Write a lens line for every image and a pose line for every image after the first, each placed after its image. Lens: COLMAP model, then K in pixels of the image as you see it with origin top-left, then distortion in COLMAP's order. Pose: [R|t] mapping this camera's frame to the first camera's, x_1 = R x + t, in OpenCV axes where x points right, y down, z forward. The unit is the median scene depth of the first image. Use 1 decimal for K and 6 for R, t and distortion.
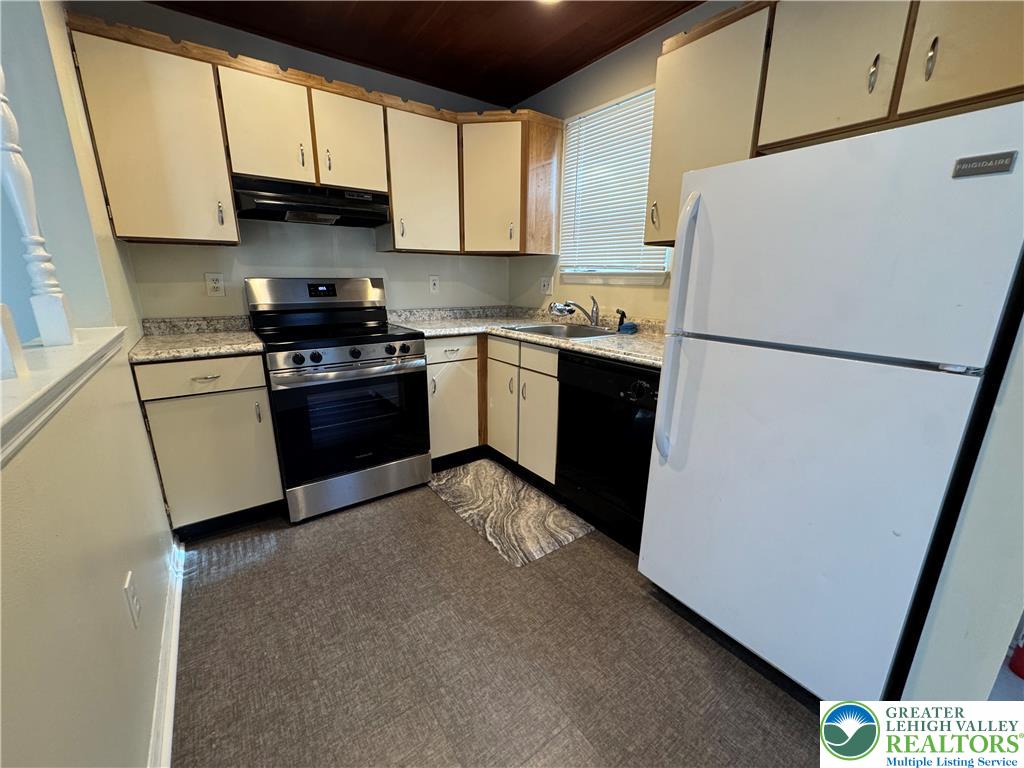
lens RADIAL K [[409.6, 0, 510.9], [0, 409.6, 383.0], [0, 0, 1]] dist [-0.002849, -0.000178]
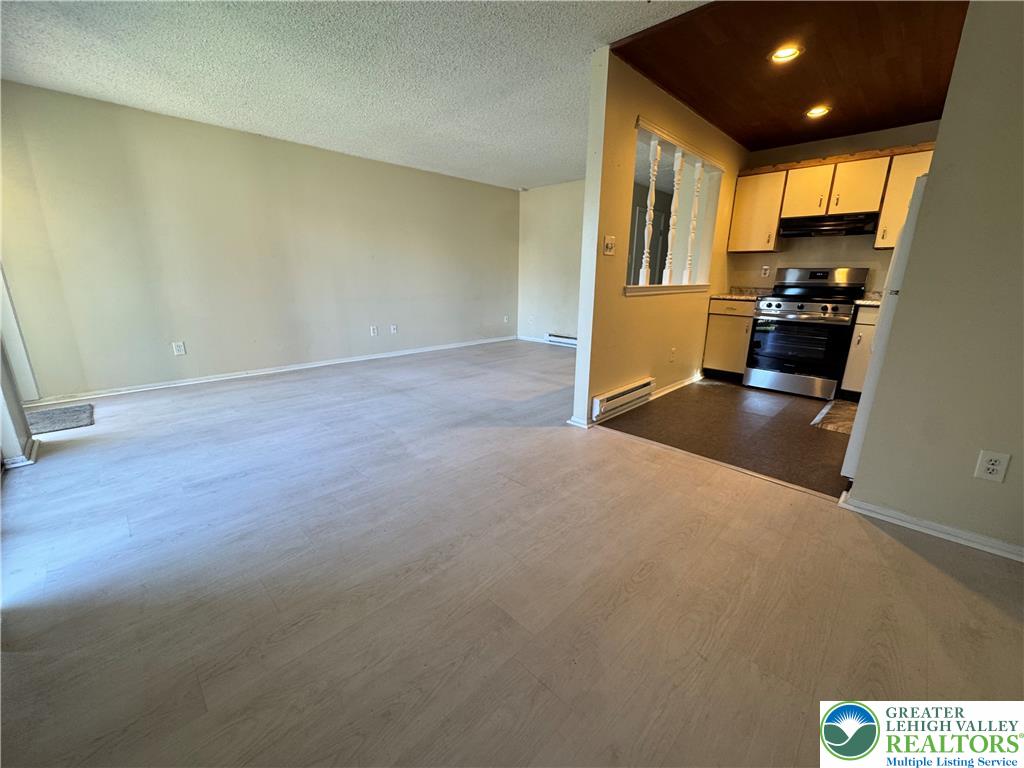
lens RADIAL K [[409.6, 0, 510.9], [0, 409.6, 383.0], [0, 0, 1]] dist [-0.002849, -0.000178]
pose [[0.161405, 0.247214, -0.955423, 1.183107], [-0.258528, 0.944900, 0.200817, 0.206441], [0.952424, 0.214591, 0.216423, -0.545110]]
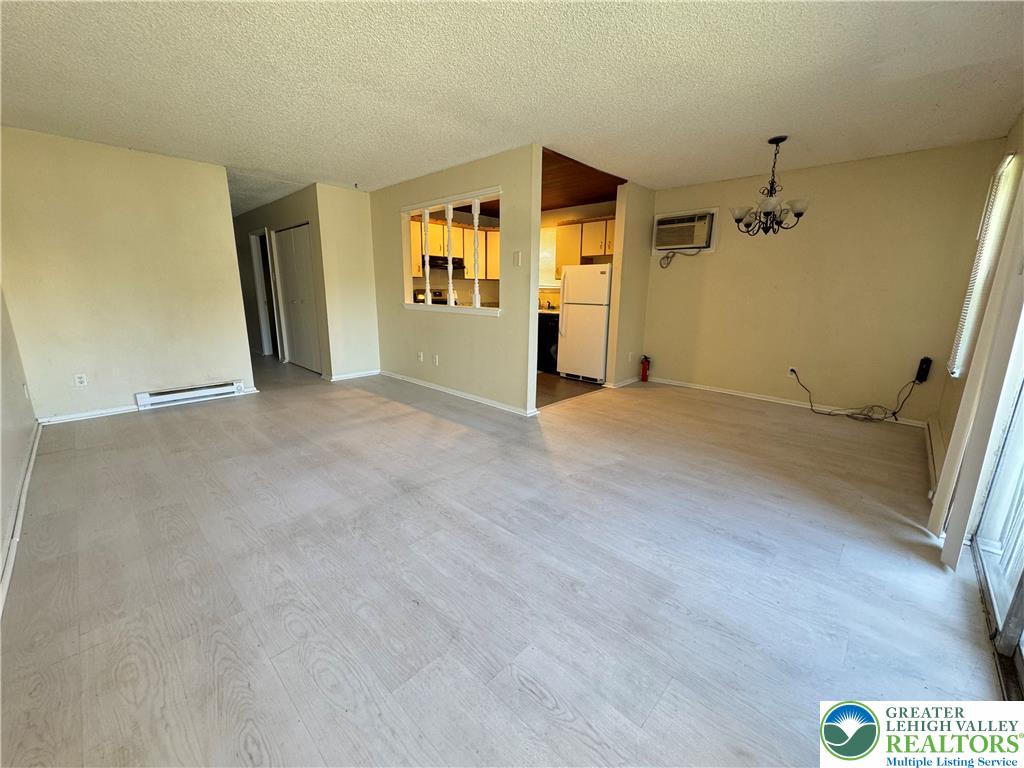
lens RADIAL K [[409.6, 0, 510.9], [0, 409.6, 383.0], [0, 0, 1]] dist [-0.002849, -0.000178]
pose [[0.984384, -0.035262, 0.172469, -0.521035], [0.040139, 0.998885, -0.024871, 0.469225], [-0.171399, 0.031405, 0.984701, -1.814013]]
